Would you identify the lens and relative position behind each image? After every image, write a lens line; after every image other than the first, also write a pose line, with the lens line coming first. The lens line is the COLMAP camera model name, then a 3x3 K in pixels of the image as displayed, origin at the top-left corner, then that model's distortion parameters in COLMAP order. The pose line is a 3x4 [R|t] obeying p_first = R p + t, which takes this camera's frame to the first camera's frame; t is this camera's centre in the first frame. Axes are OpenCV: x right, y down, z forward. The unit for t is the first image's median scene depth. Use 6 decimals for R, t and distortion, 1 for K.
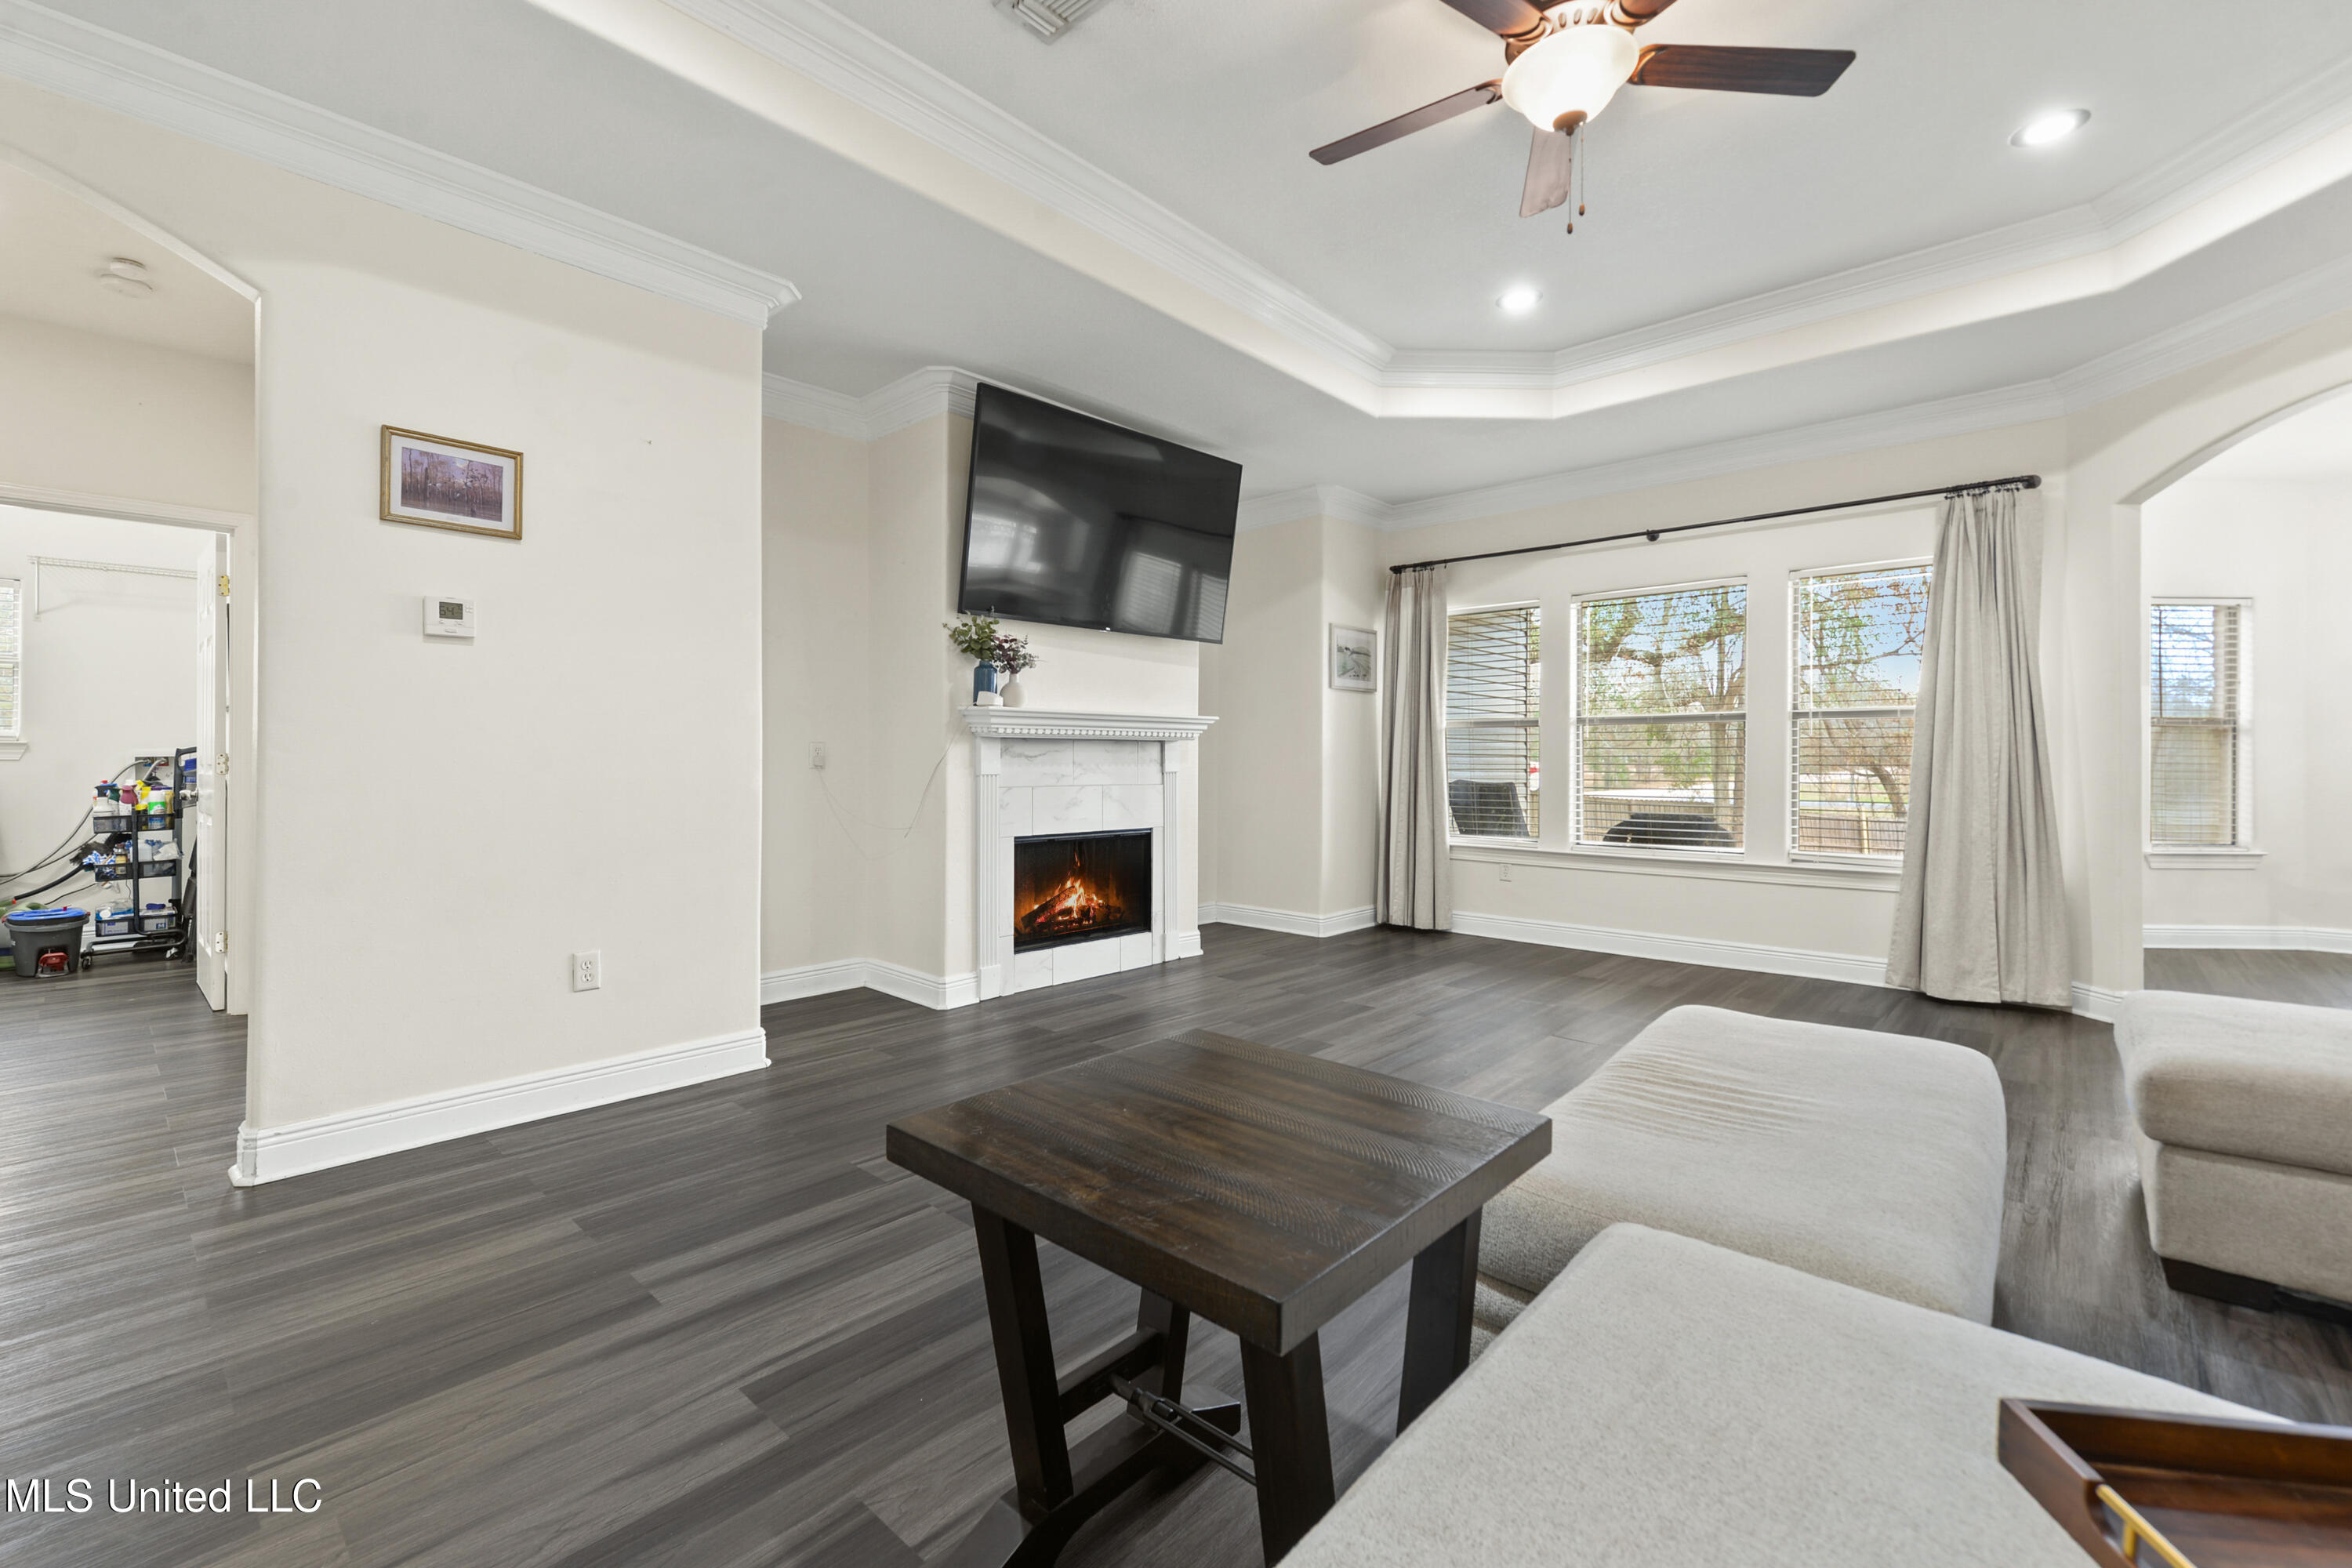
lens RADIAL K [[983.2, 0, 1171.9], [0, 983.2, 771.3], [0, 0, 1]] dist [0.000701, 0.000023]
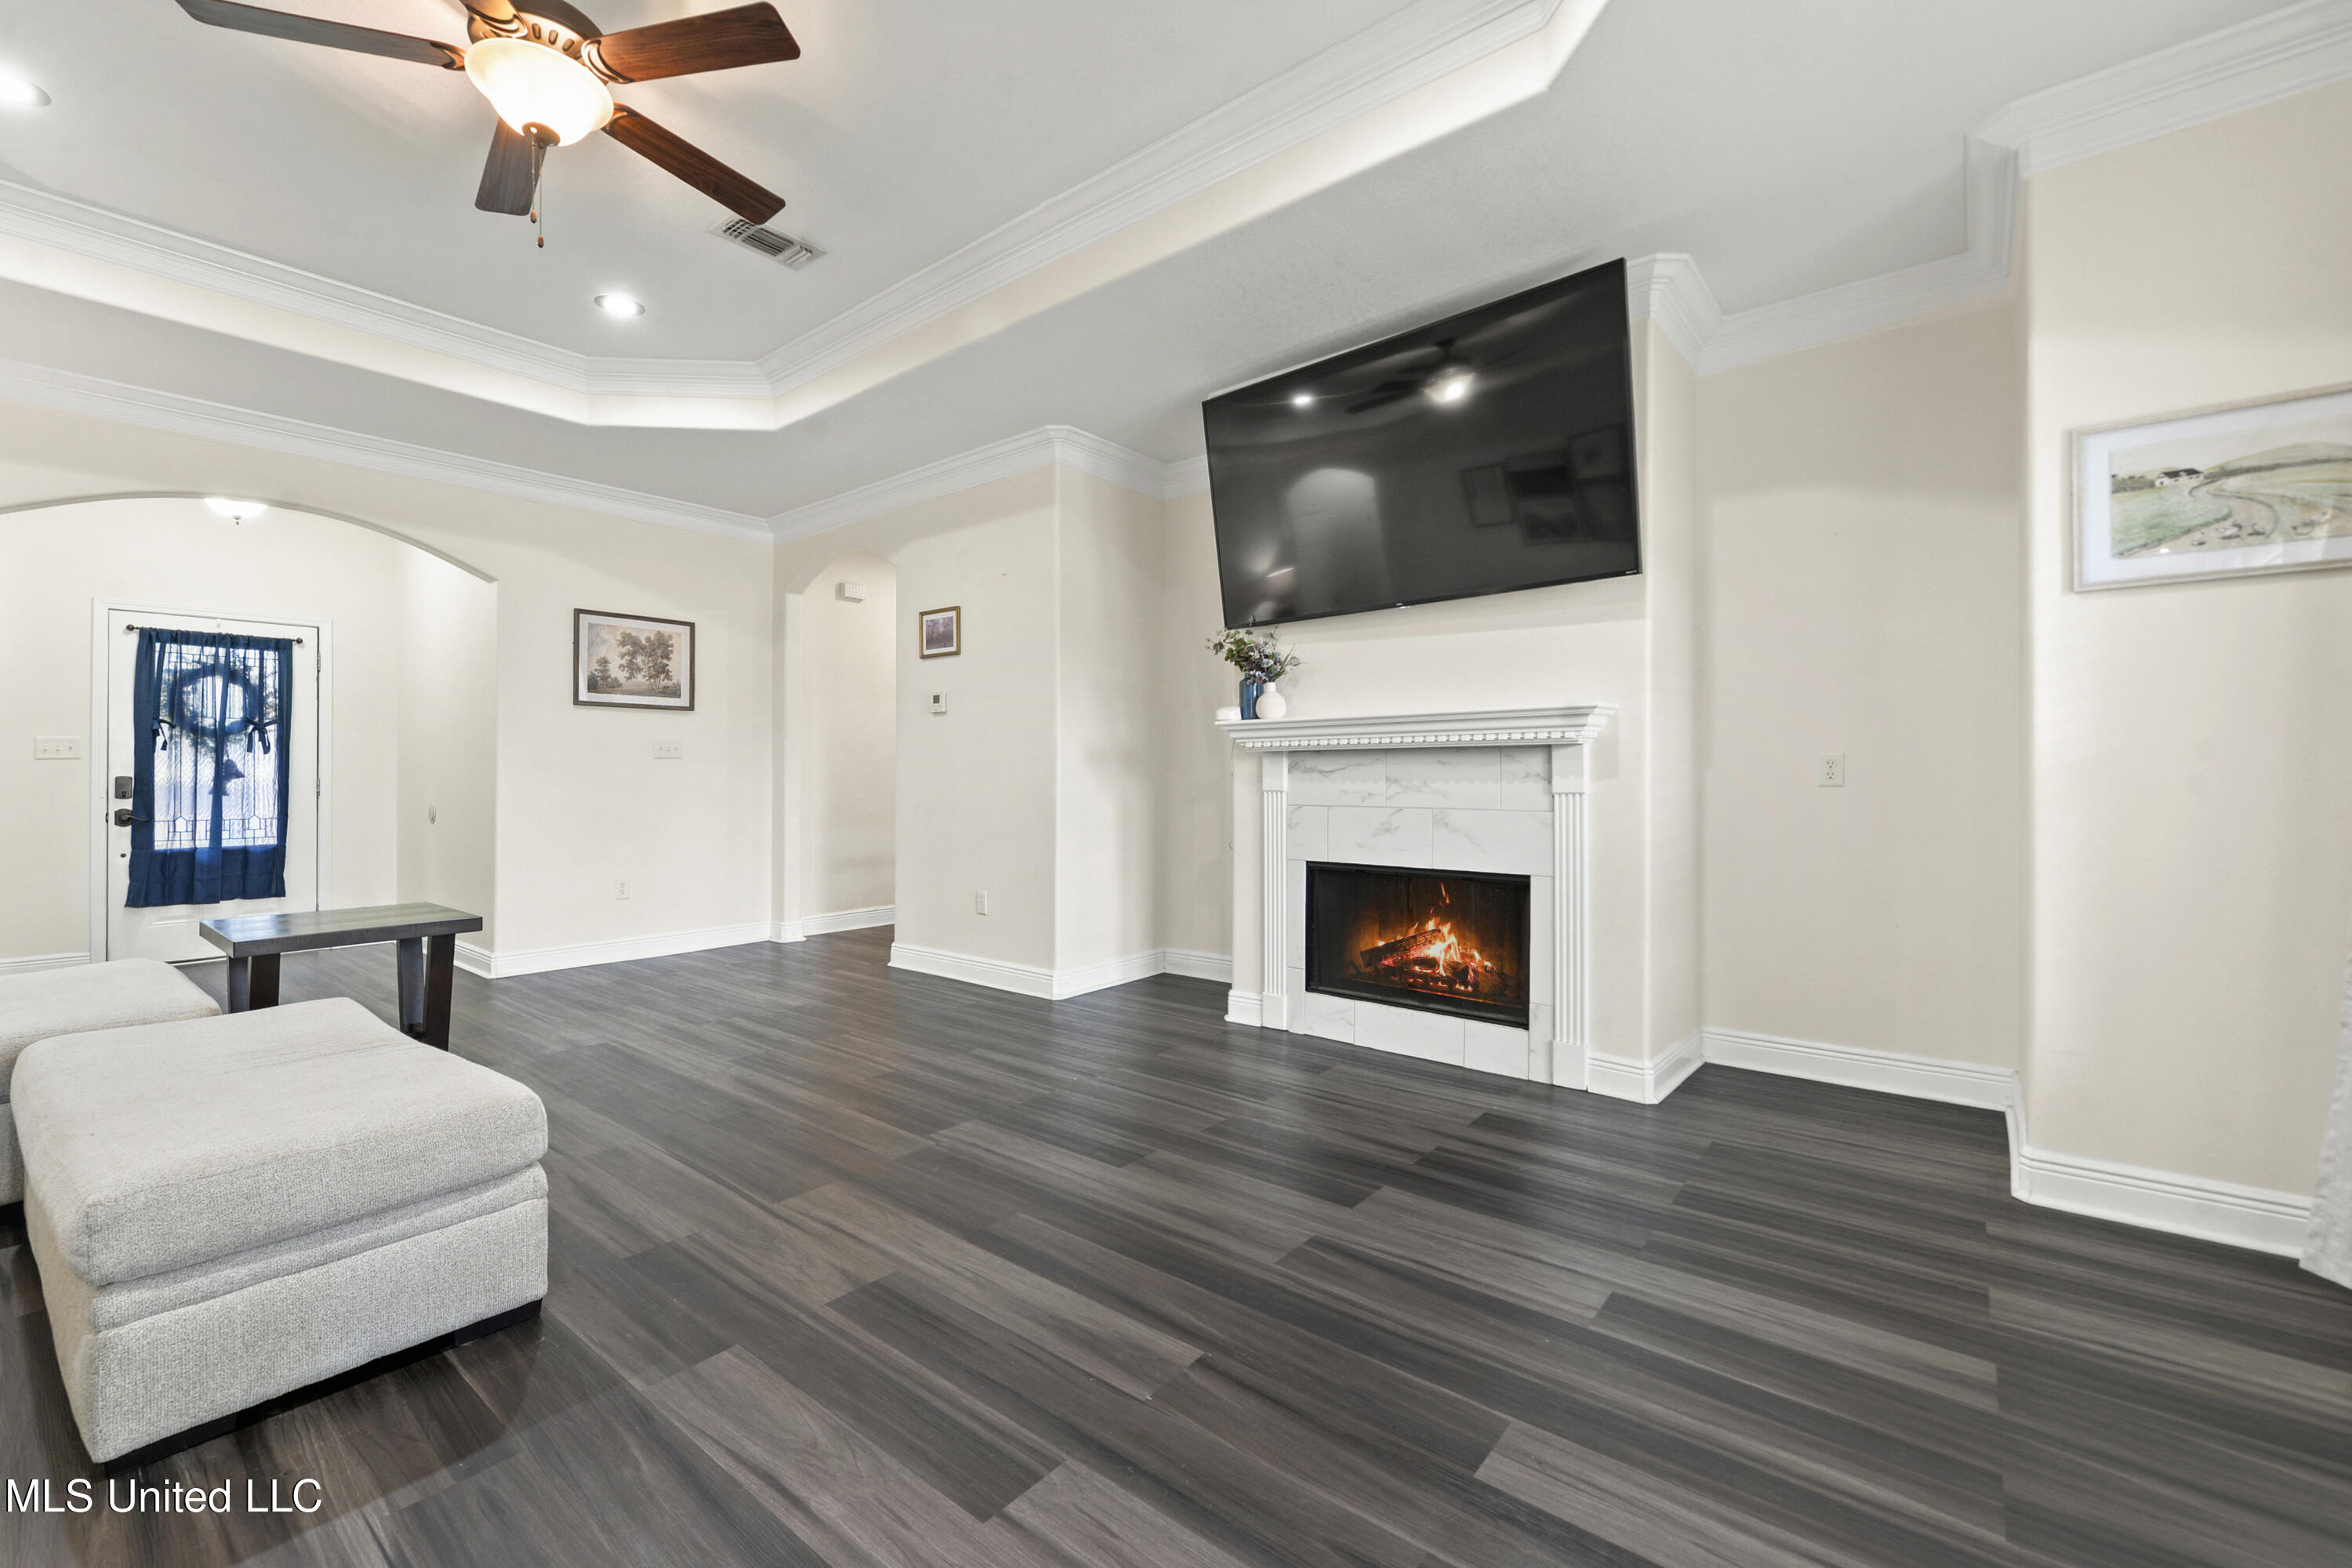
lens RADIAL K [[983.2, 0, 1171.9], [0, 983.2, 771.3], [0, 0, 1]] dist [0.000701, 0.000023]
pose [[0.051106, -0.004953, -0.998681, 0.738653], [-0.006545, 0.999965, -0.005295, -0.009826], [0.998672, 0.006807, 0.051072, 0.835762]]
